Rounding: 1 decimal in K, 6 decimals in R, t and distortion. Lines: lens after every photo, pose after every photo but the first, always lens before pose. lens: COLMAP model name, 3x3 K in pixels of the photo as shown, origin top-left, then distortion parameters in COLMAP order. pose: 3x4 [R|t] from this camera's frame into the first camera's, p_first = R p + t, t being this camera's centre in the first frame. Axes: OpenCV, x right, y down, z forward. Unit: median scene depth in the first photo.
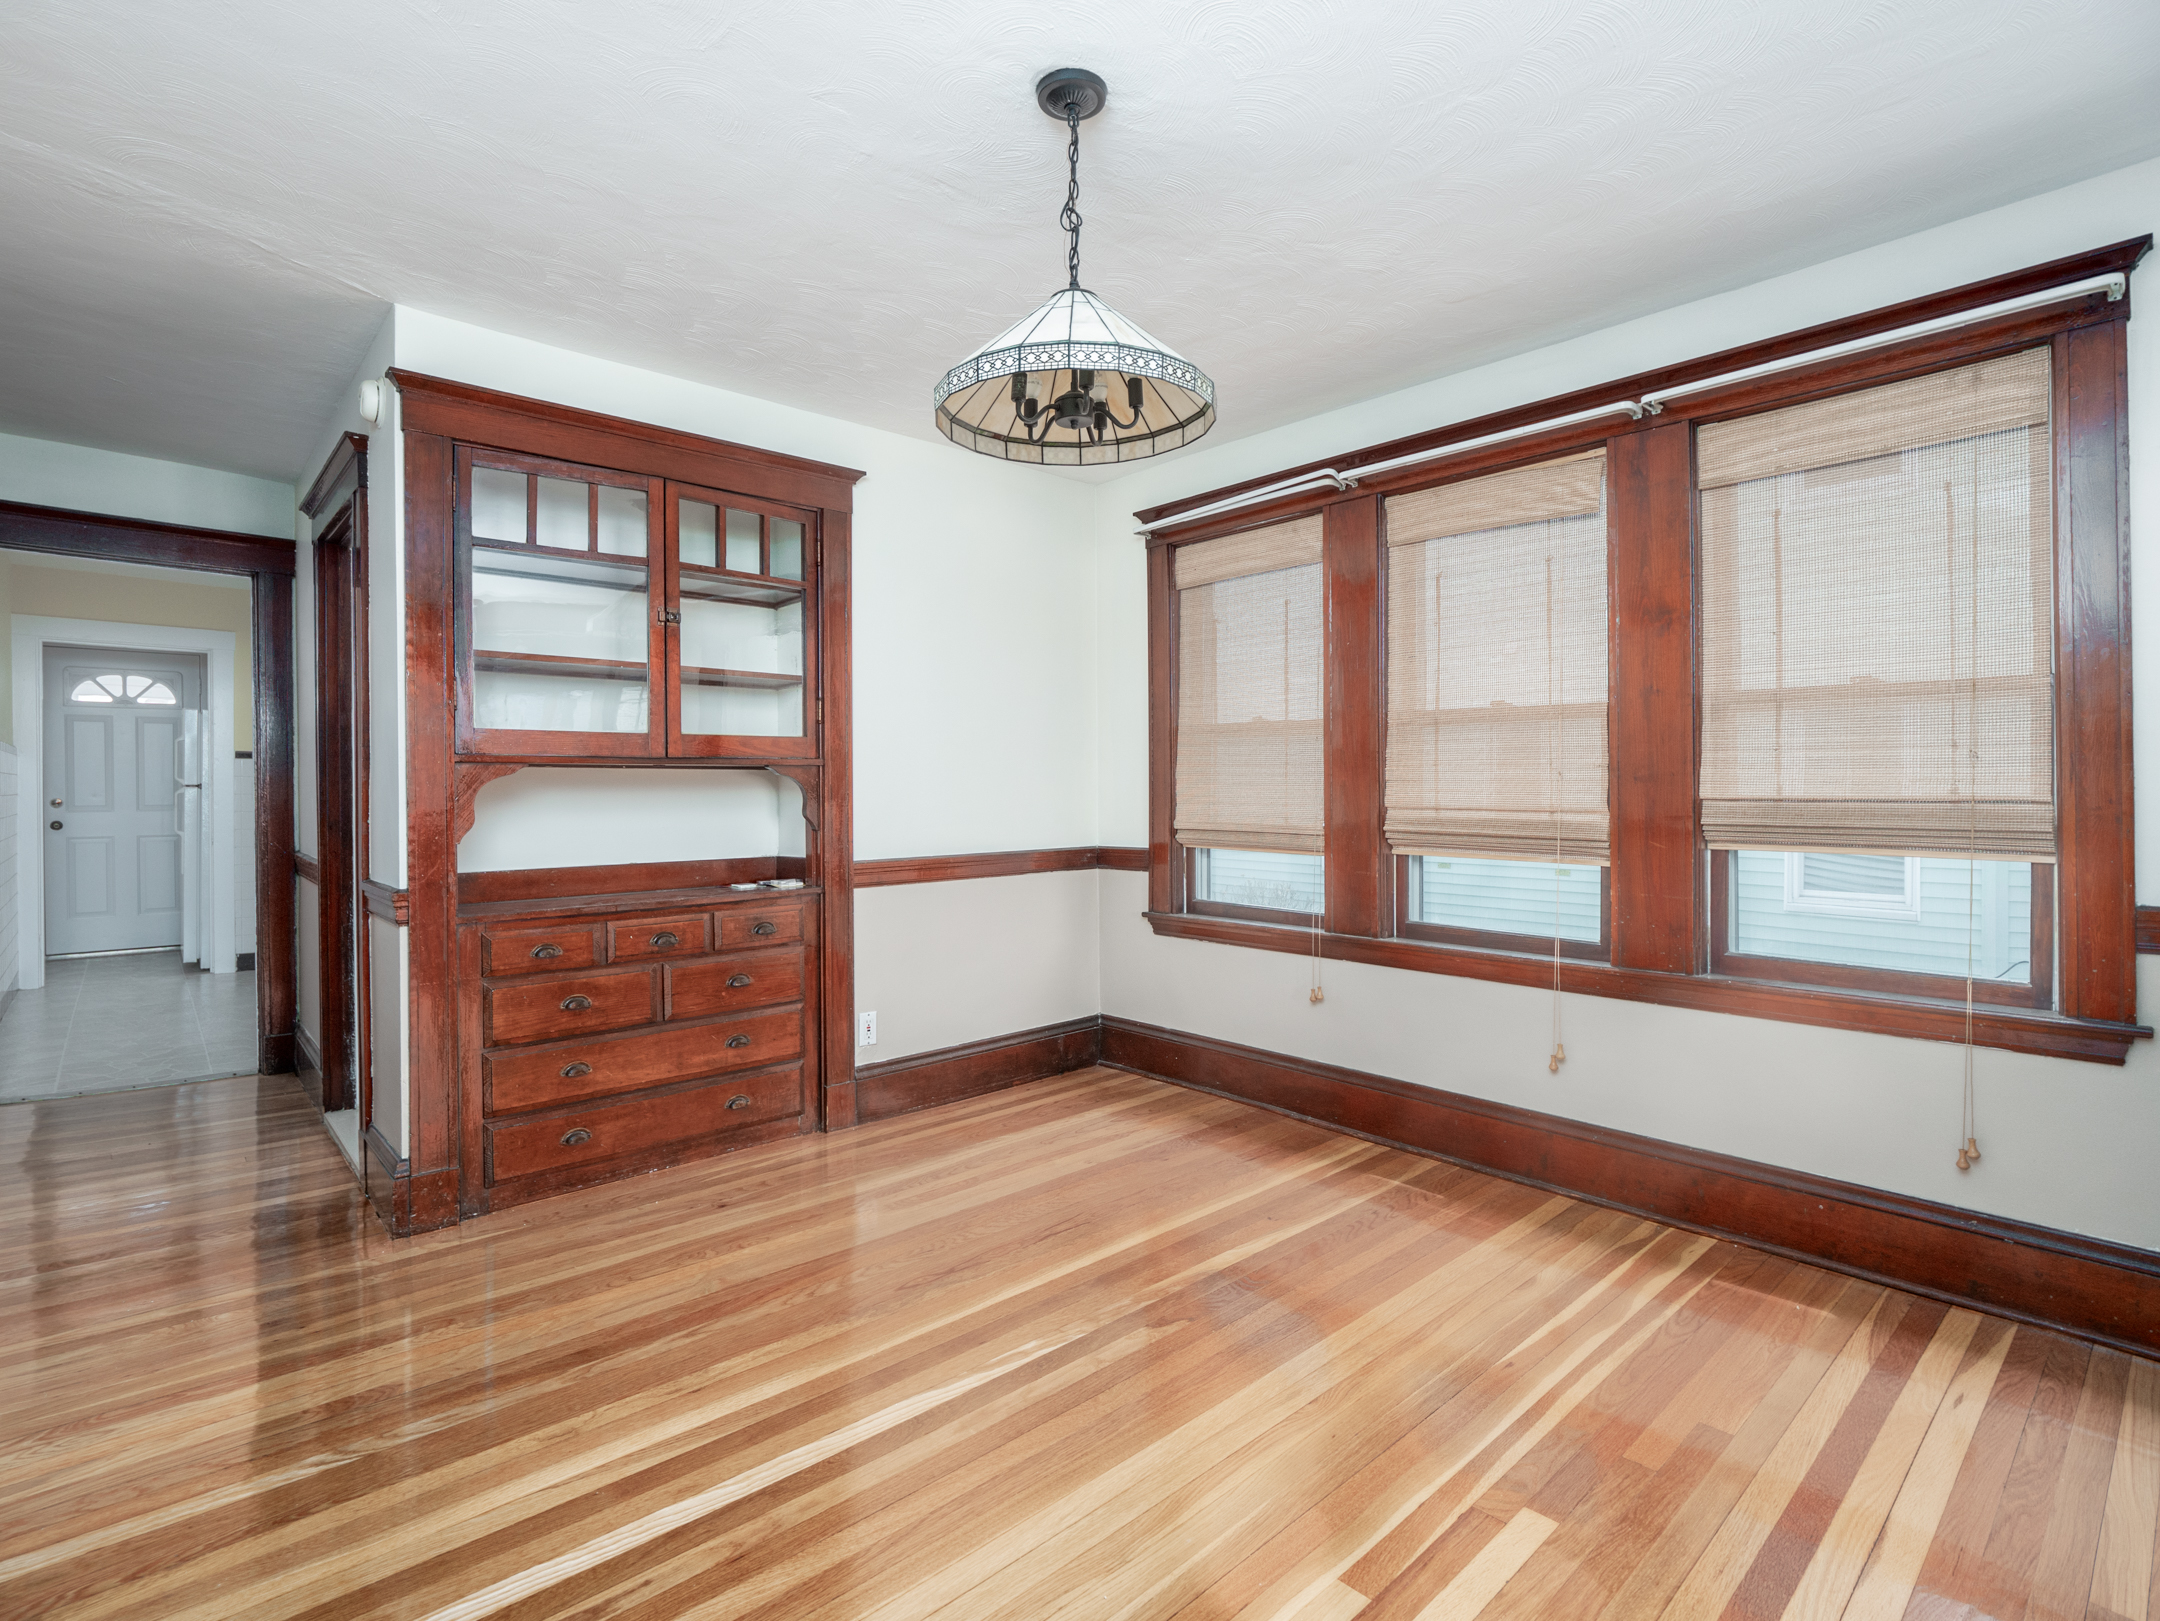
lens RADIAL K [[1050.3, 0, 1064.2], [0, 1050.3, 795.7], [0, 0, 1]] dist [-0.008247, -0.005864]
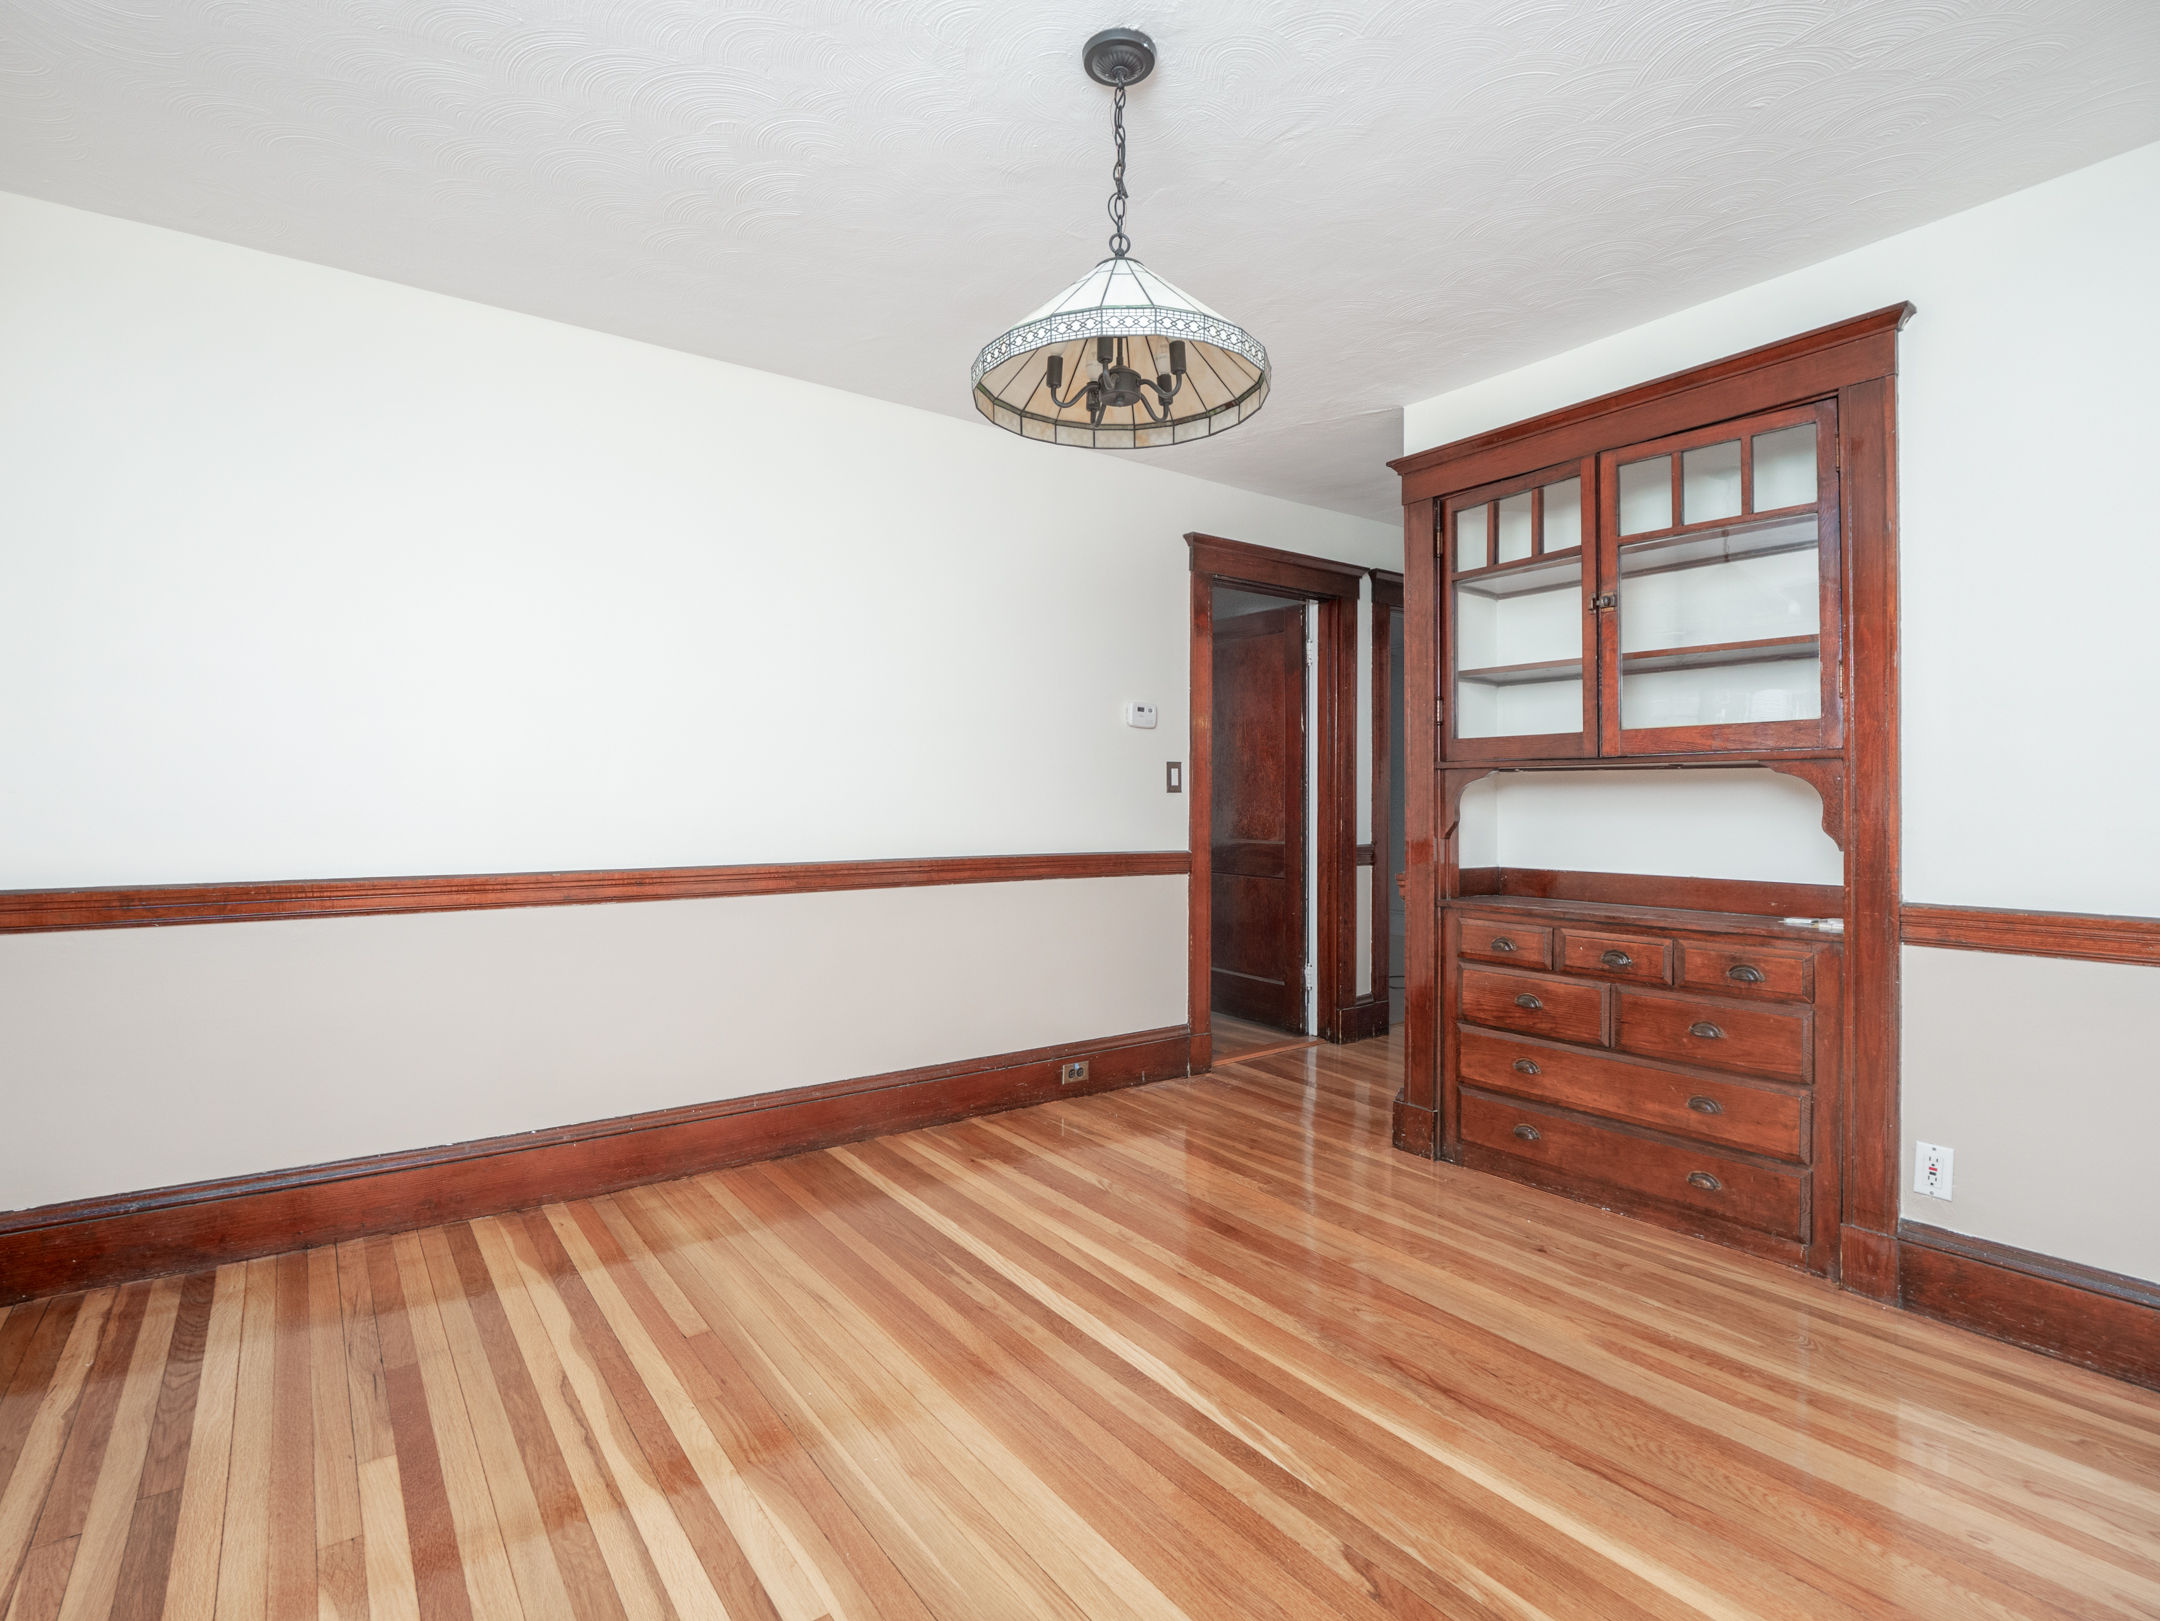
lens RADIAL K [[1050.3, 0, 1064.2], [0, 1050.3, 795.7], [0, 0, 1]] dist [-0.008247, -0.005864]
pose [[-0.106523, 0.001933, -0.994308, 0.582213], [-0.011277, 0.999931, 0.003152, -0.000513], [0.994246, 0.011548, -0.106494, 0.641450]]
